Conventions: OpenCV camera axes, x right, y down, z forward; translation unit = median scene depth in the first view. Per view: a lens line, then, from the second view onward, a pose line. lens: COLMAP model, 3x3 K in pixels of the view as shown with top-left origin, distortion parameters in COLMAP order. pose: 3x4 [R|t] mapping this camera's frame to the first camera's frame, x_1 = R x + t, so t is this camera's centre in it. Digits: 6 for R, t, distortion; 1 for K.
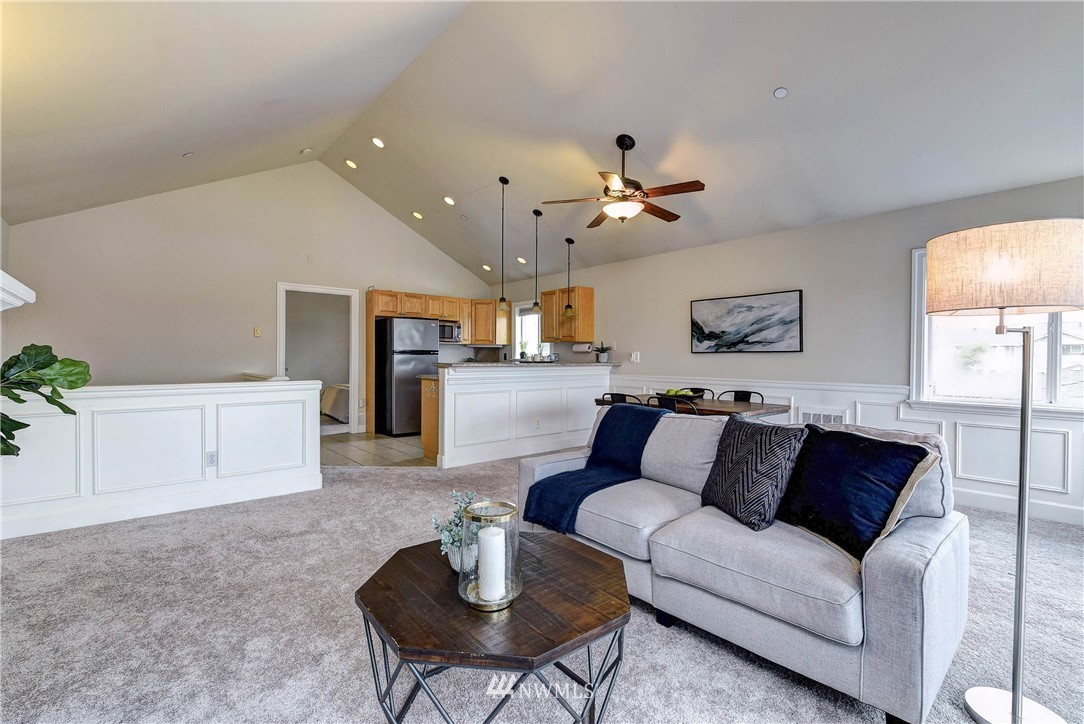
lens RADIAL K [[477.7, 0, 539.0], [0, 477.7, 358.4], [0, 0, 1]] dist [-0.001911, -0.004456]
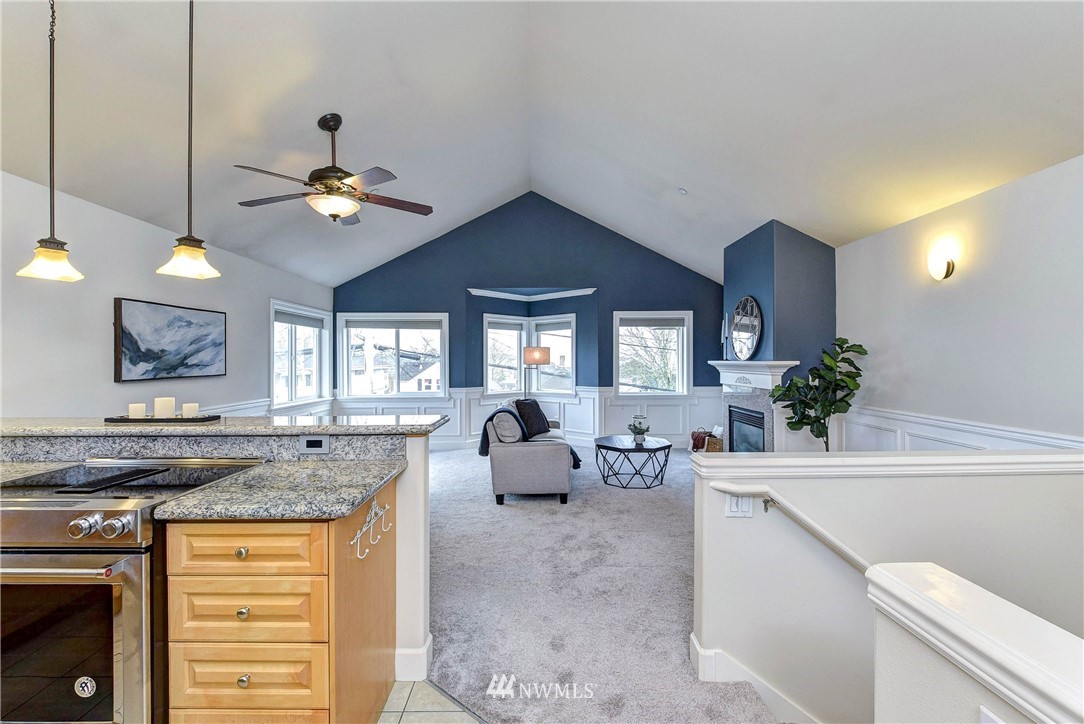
lens RADIAL K [[477.7, 0, 537.3], [0, 477.7, 359.7], [0, 0, 1]] dist [-0.001911, -0.004456]
pose [[-0.763616, -0.004756, 0.645653, -0.502748], [-0.001104, 0.999981, 0.006061, -0.045057], [-0.645670, 0.003915, -0.763607, 1.144133]]
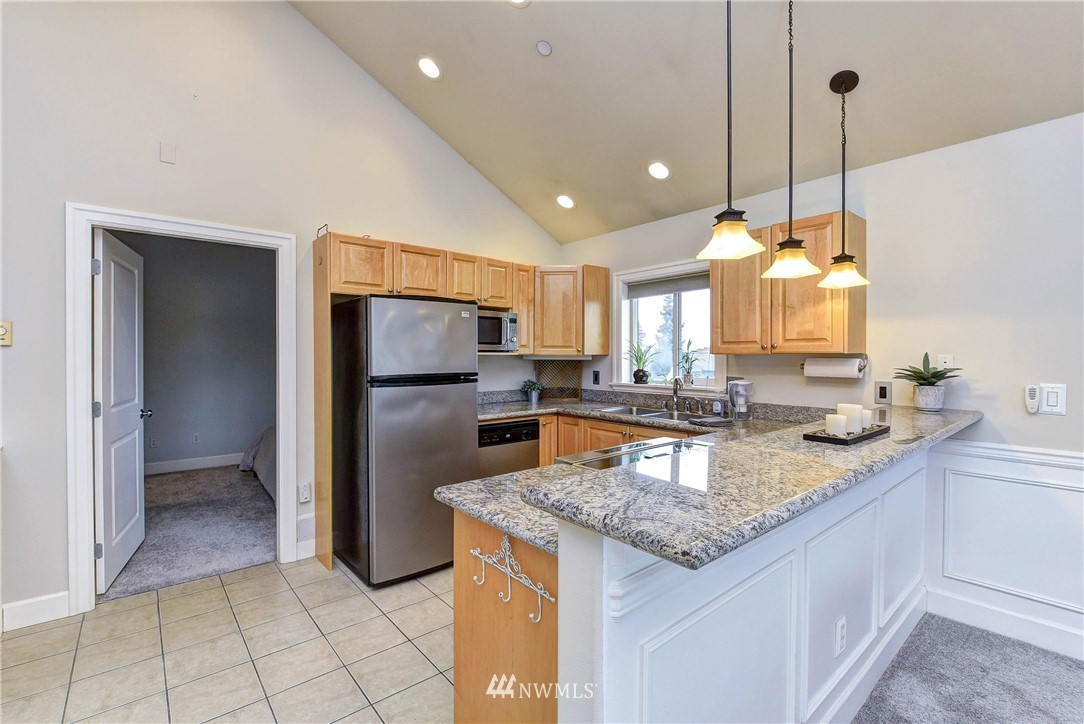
lens RADIAL K [[477.7, 0, 541.1], [0, 477.7, 356.4], [0, 0, 1]] dist [-0.001911, -0.004456]
pose [[0.999972, -0.005155, -0.005413, -0.196160], [0.005158, 0.999987, 0.000562, -0.041578], [0.005410, -0.000590, 0.999985, 0.738629]]
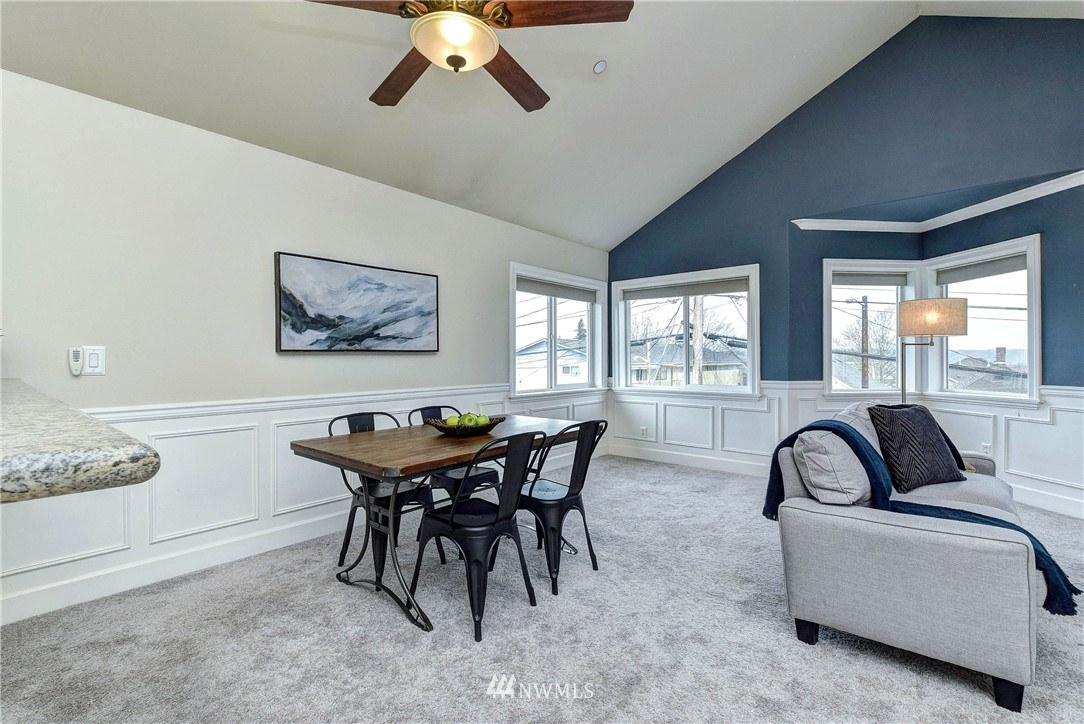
lens RADIAL K [[477.7, 0, 542.2], [0, 477.7, 359.0], [0, 0, 1]] dist [-0.001911, -0.004456]
pose [[-0.153444, -0.008441, 0.988121, -0.246389], [0.005048, 0.999944, 0.009326, -0.006557], [-0.988144, 0.006419, -0.153393, 0.810791]]
